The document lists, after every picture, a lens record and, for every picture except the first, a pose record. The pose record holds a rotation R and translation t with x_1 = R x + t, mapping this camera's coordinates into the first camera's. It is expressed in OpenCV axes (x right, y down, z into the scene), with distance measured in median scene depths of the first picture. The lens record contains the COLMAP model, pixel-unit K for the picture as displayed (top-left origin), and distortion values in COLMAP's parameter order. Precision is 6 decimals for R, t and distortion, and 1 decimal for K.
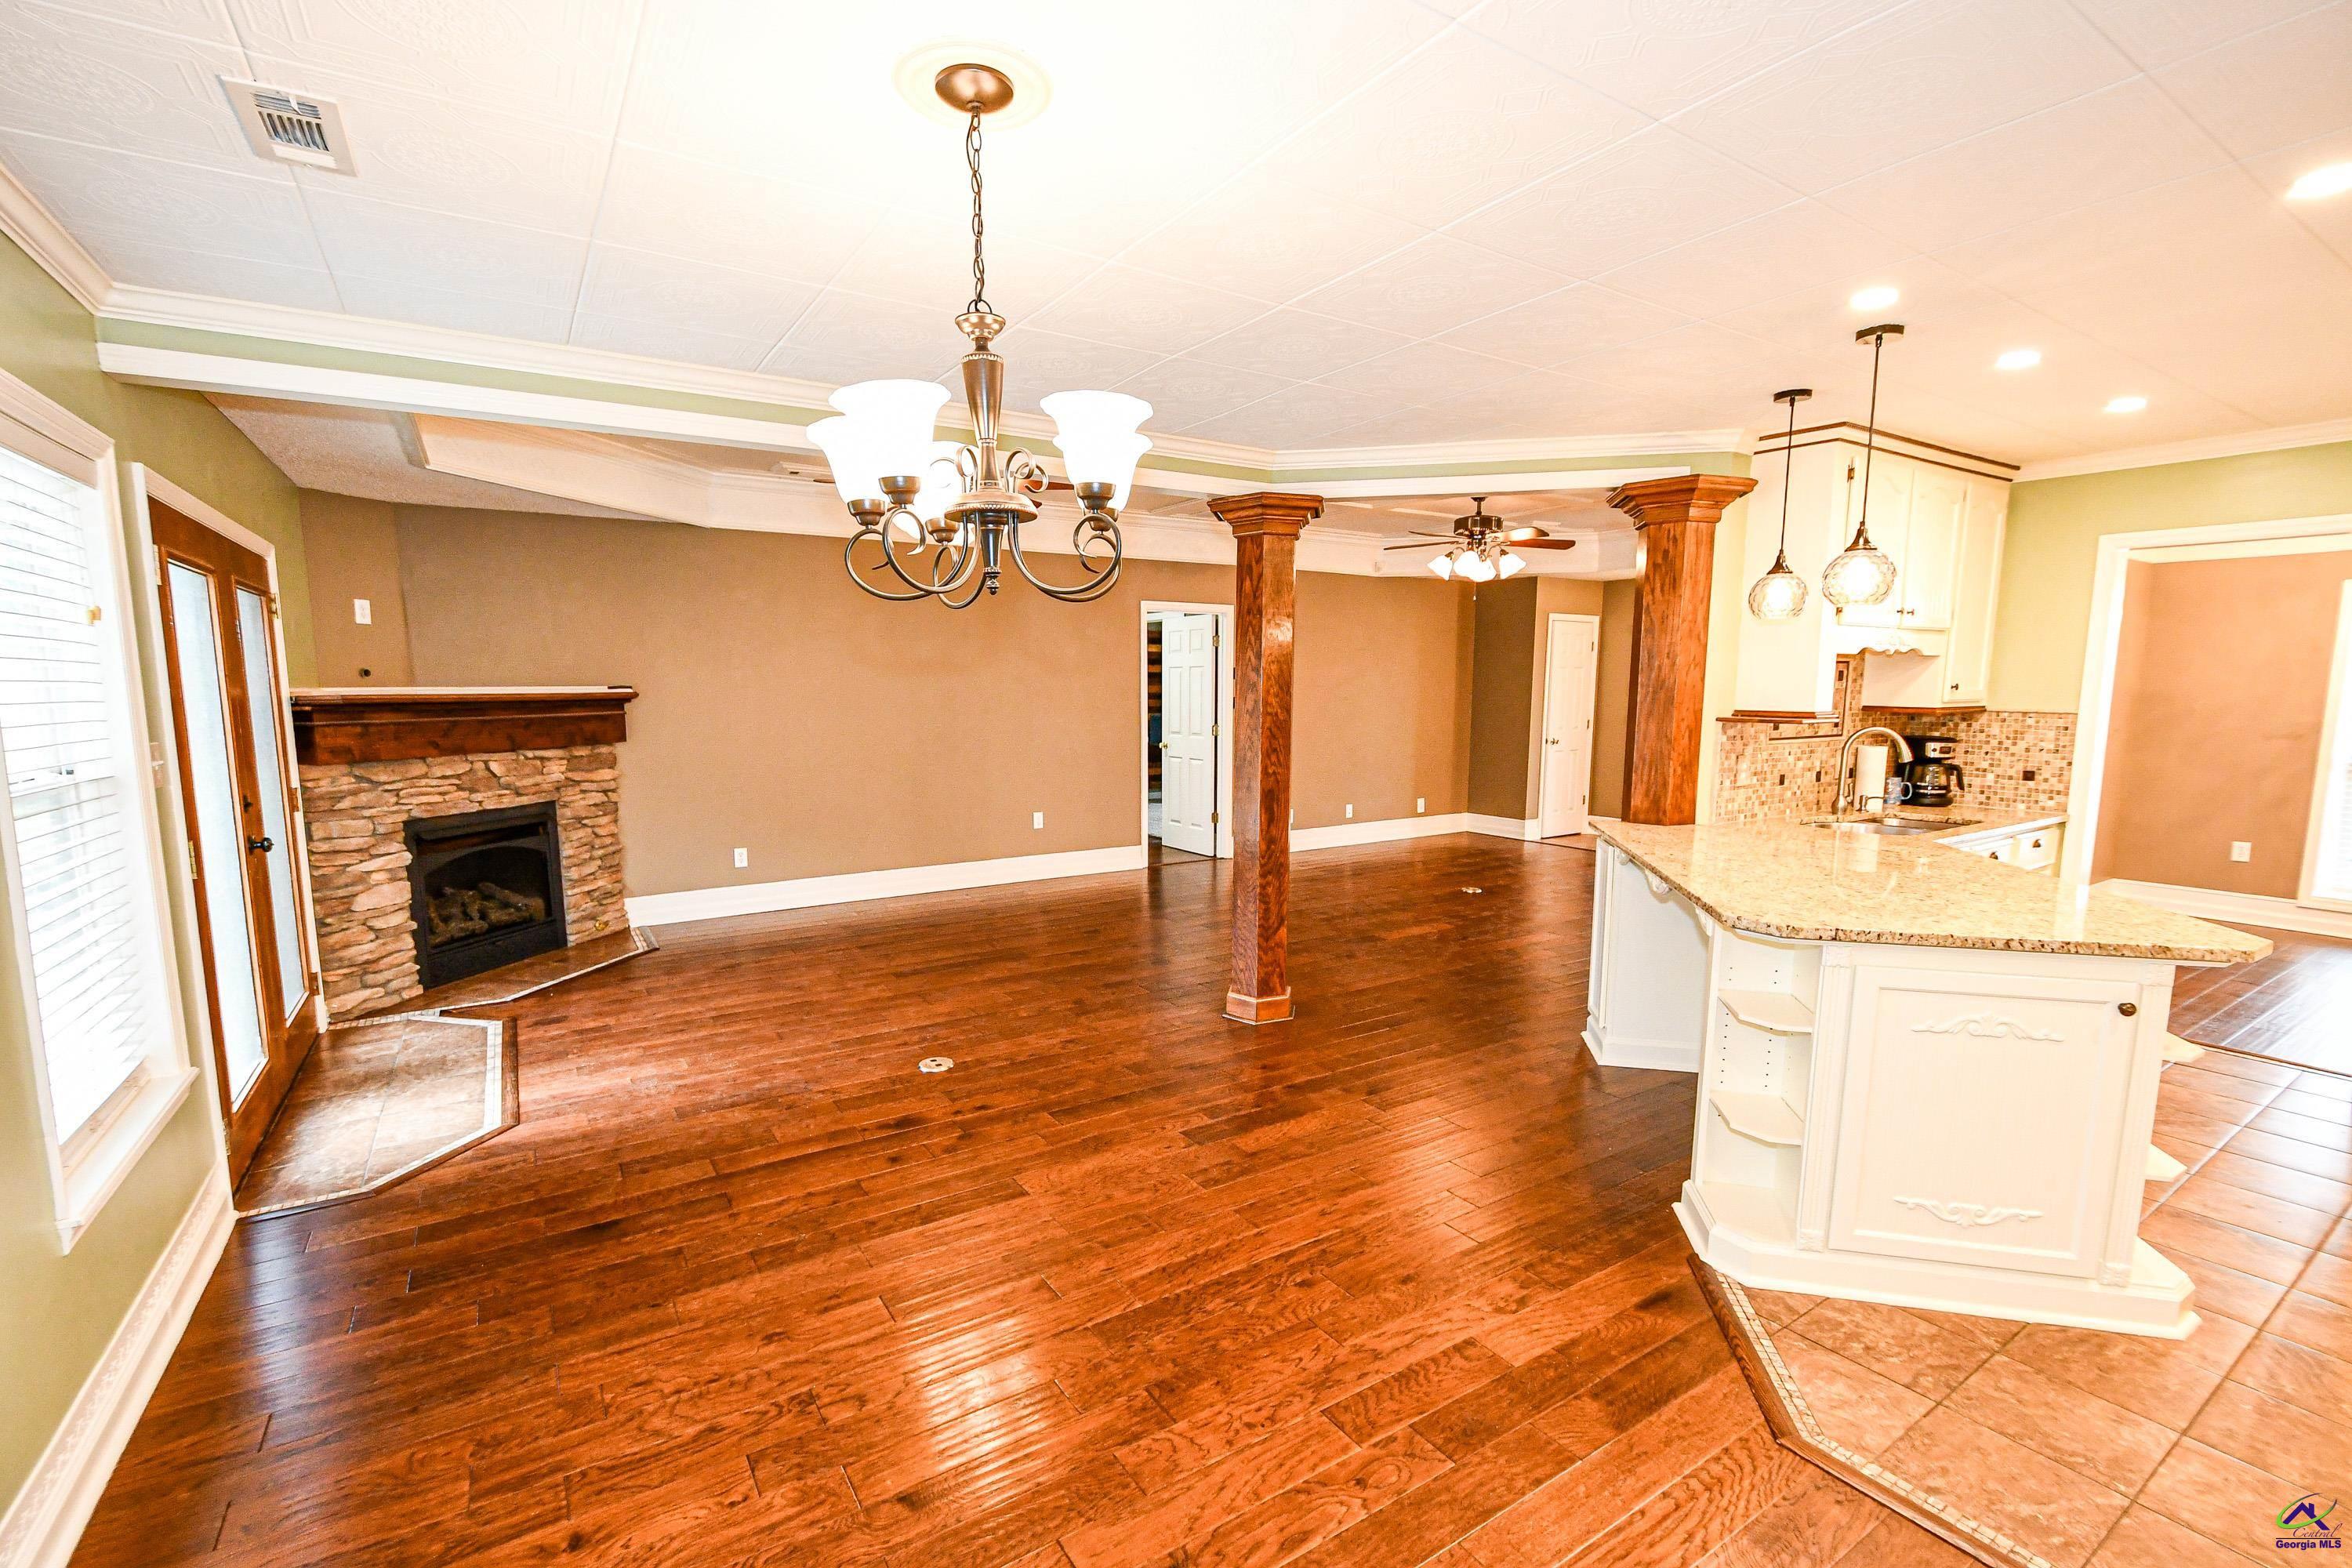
lens RADIAL K [[1029.2, 0, 1146.3], [0, 1029.2, 820.1], [0, 0, 1]] dist [-0.001674, -0.006196]
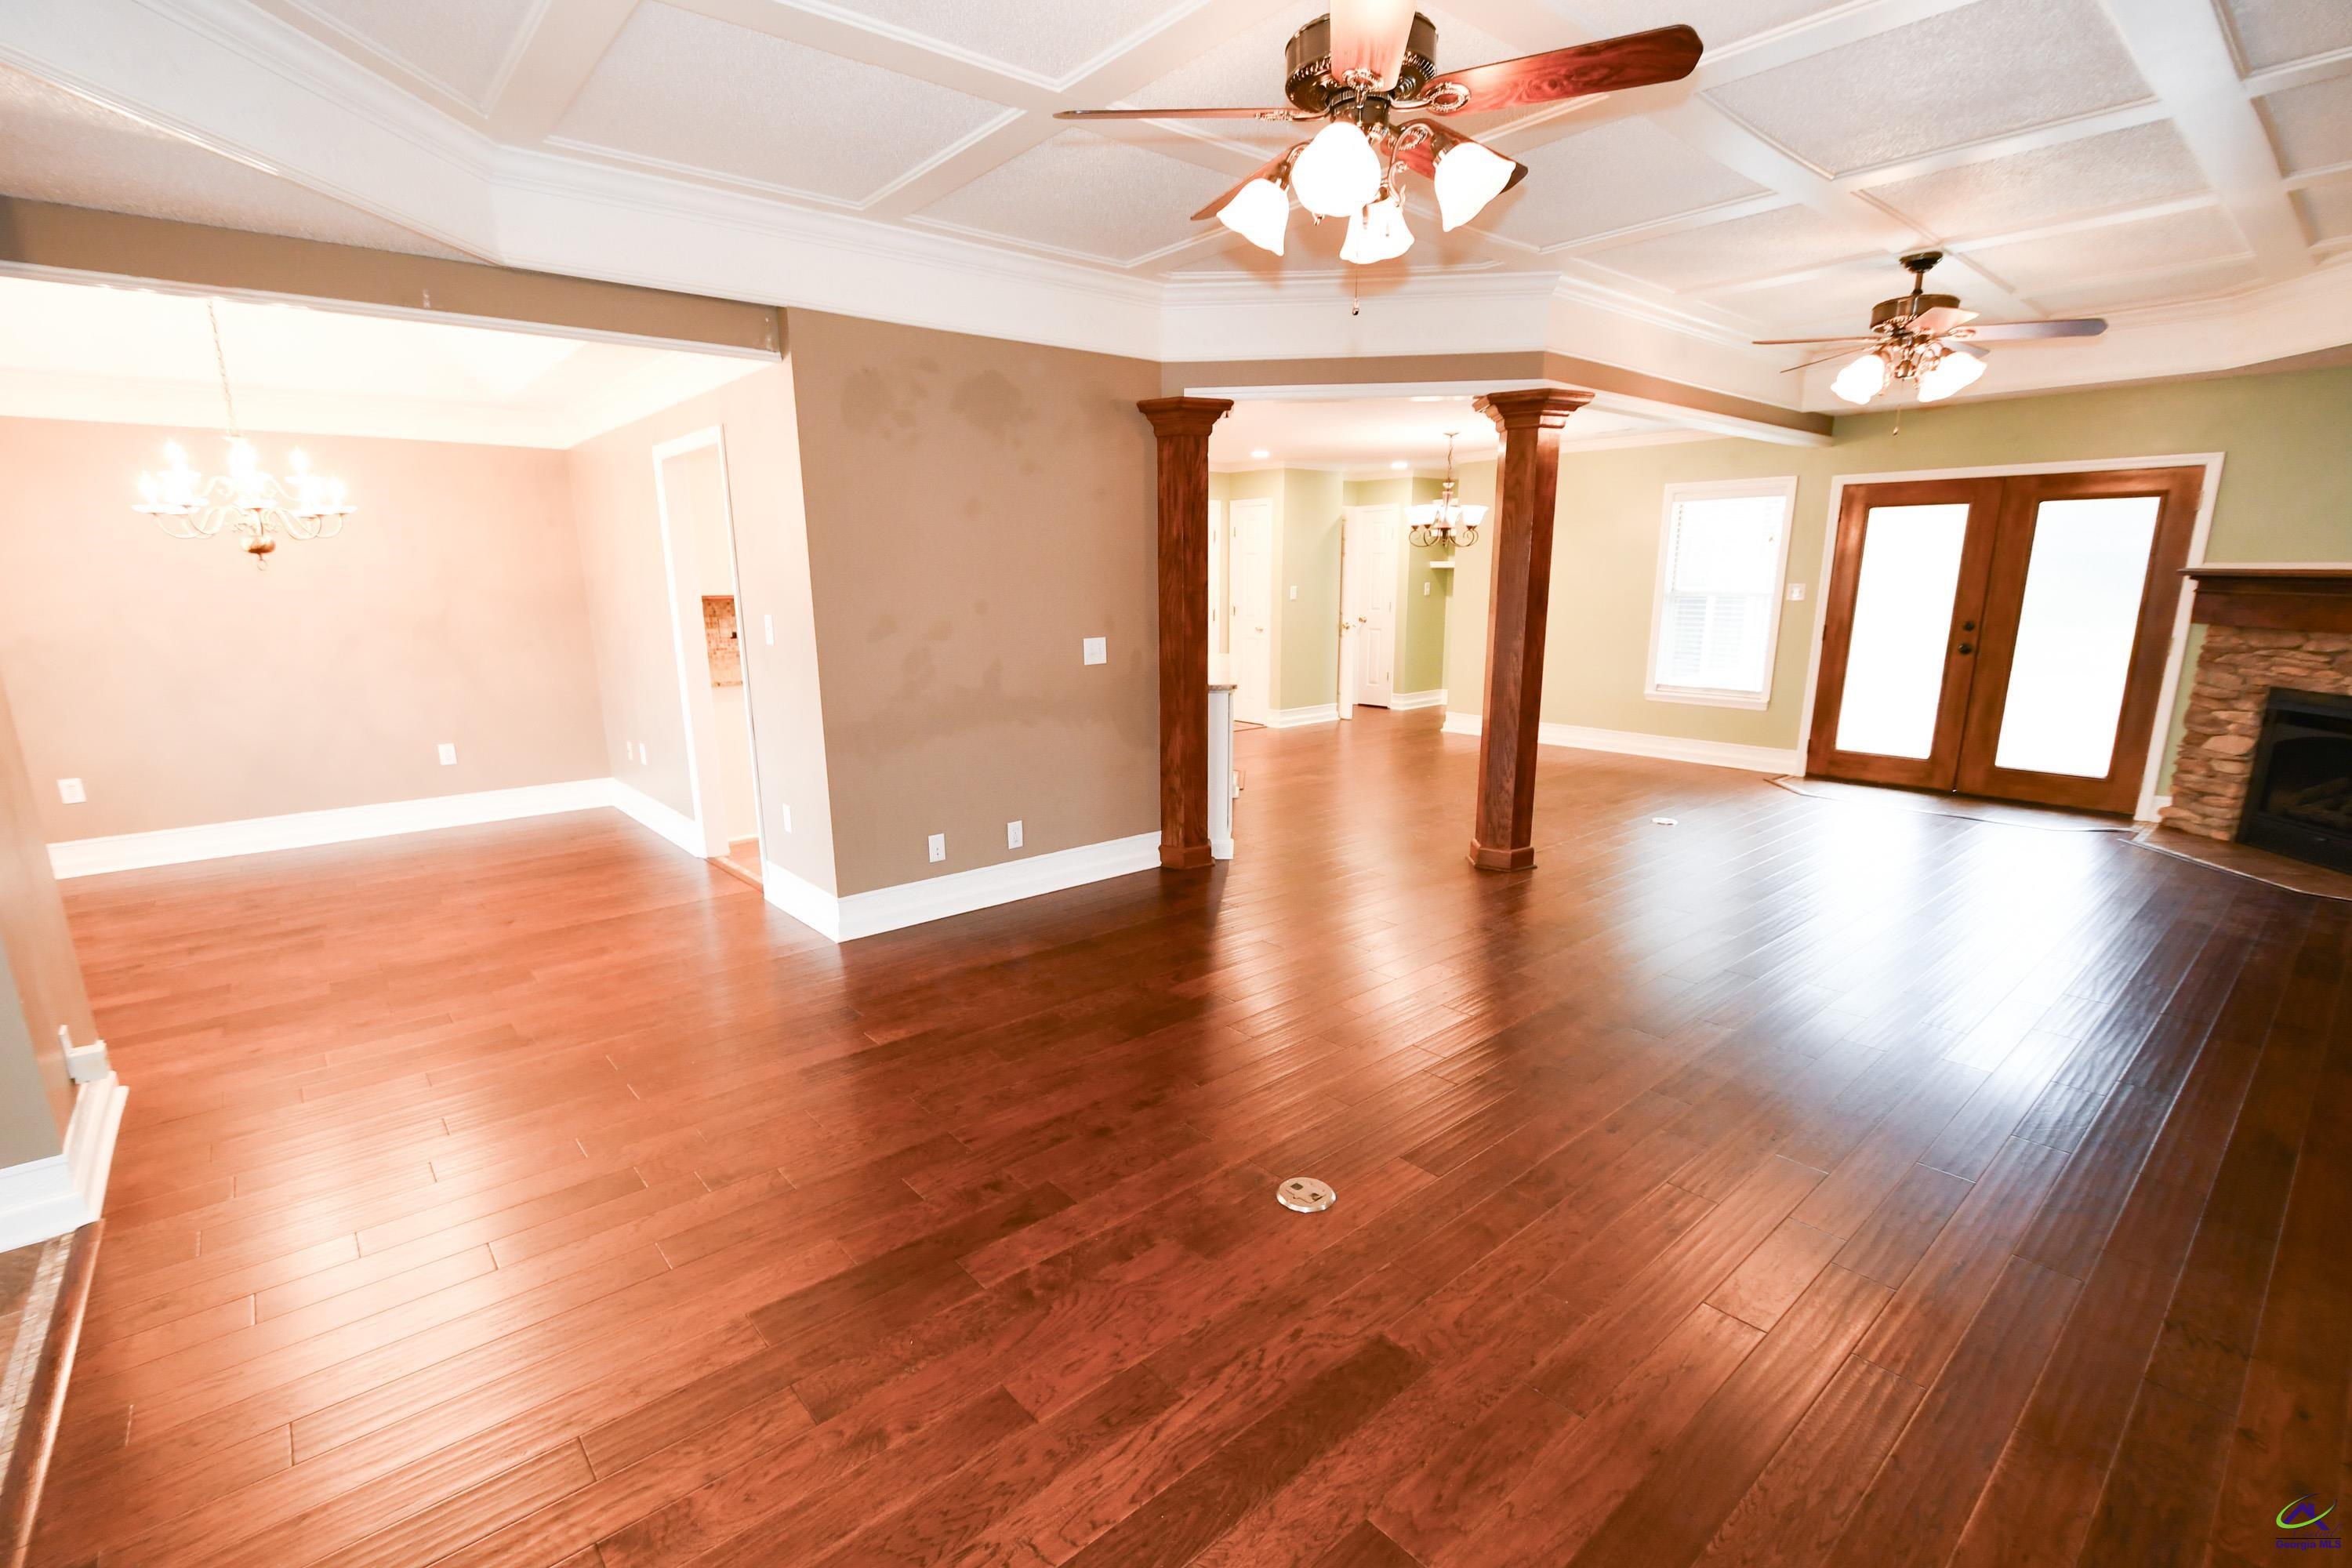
lens RADIAL K [[1050.3, 0, 1170.3], [0, 1050.3, 809.3], [0, 0, 1]] dist [-0.000452, -0.000375]
pose [[-0.988887, 0.043976, -0.142017, 0.764807], [-0.008802, 0.936257, 0.351205, -0.328024], [0.148409, 0.348552, -0.925465, 2.413068]]
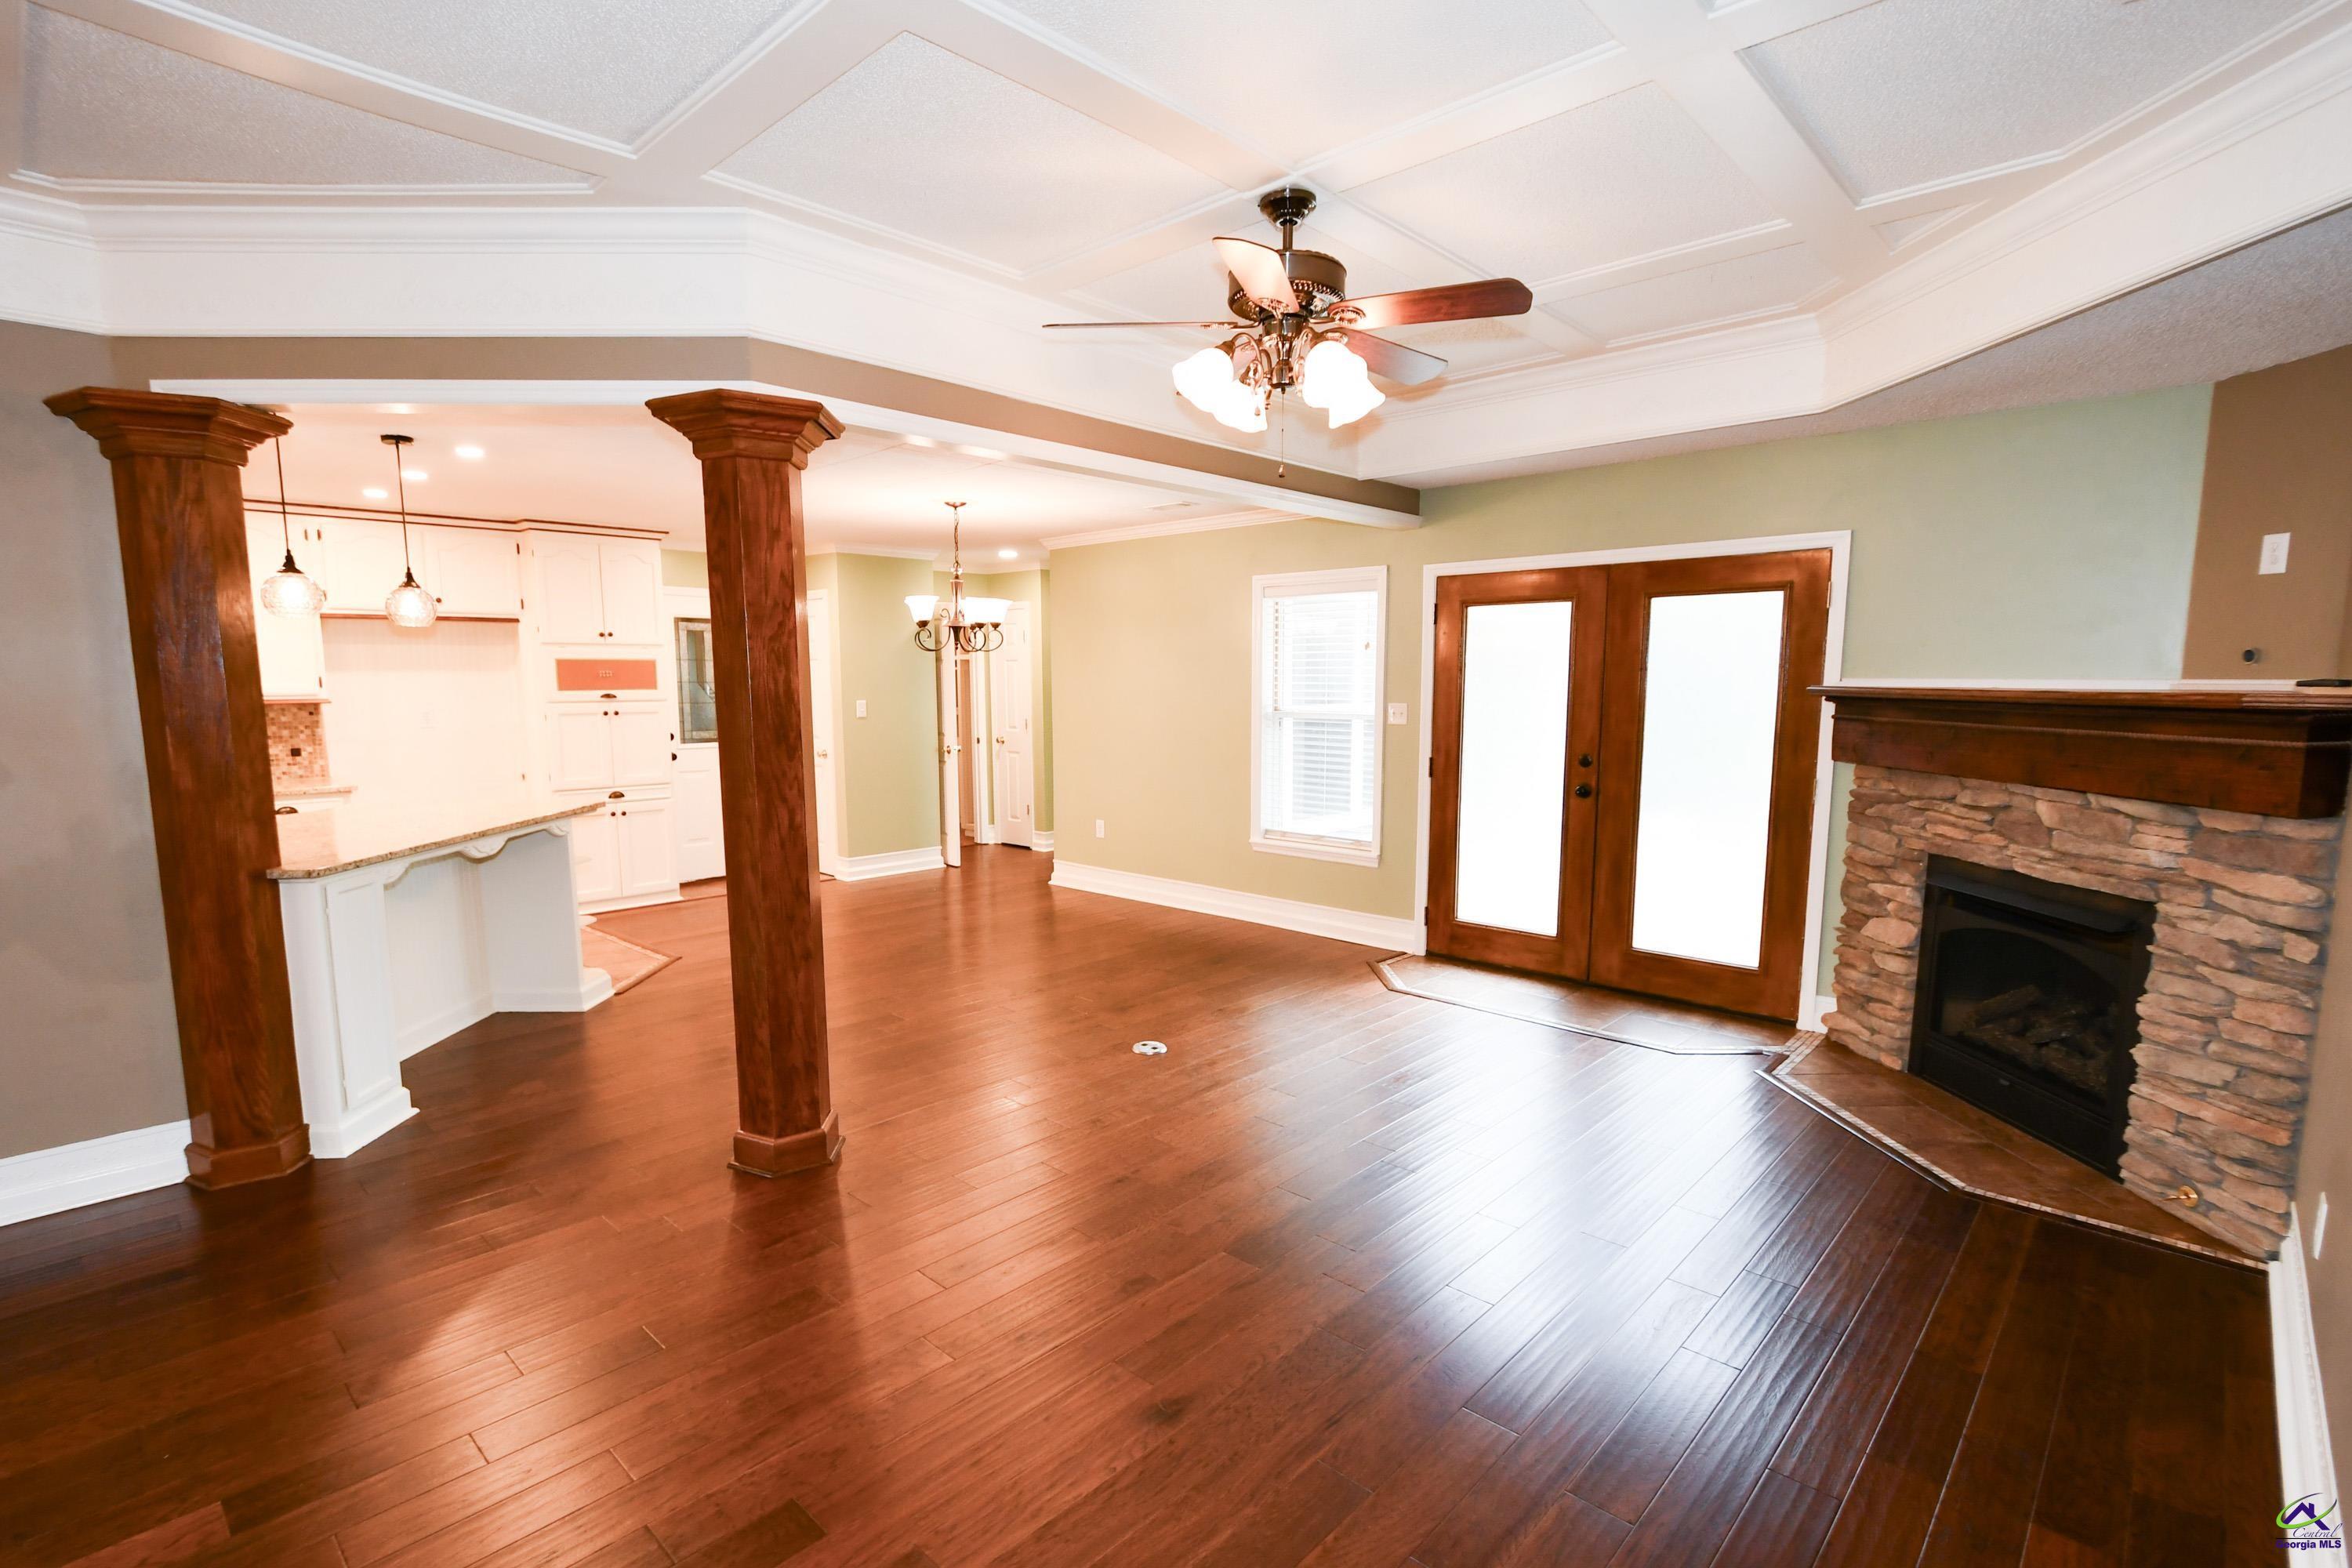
lens RADIAL K [[1099.5, 0, 1146.6], [0, 1099.5, 812.3], [0, 0, 1]] dist [0.002346, 0.000250]
pose [[-0.969568, 0.035121, -0.242289, 0.057950], [-0.027396, 0.967877, 0.249928, -0.276298], [0.243284, 0.248960, -0.937460, 2.054005]]
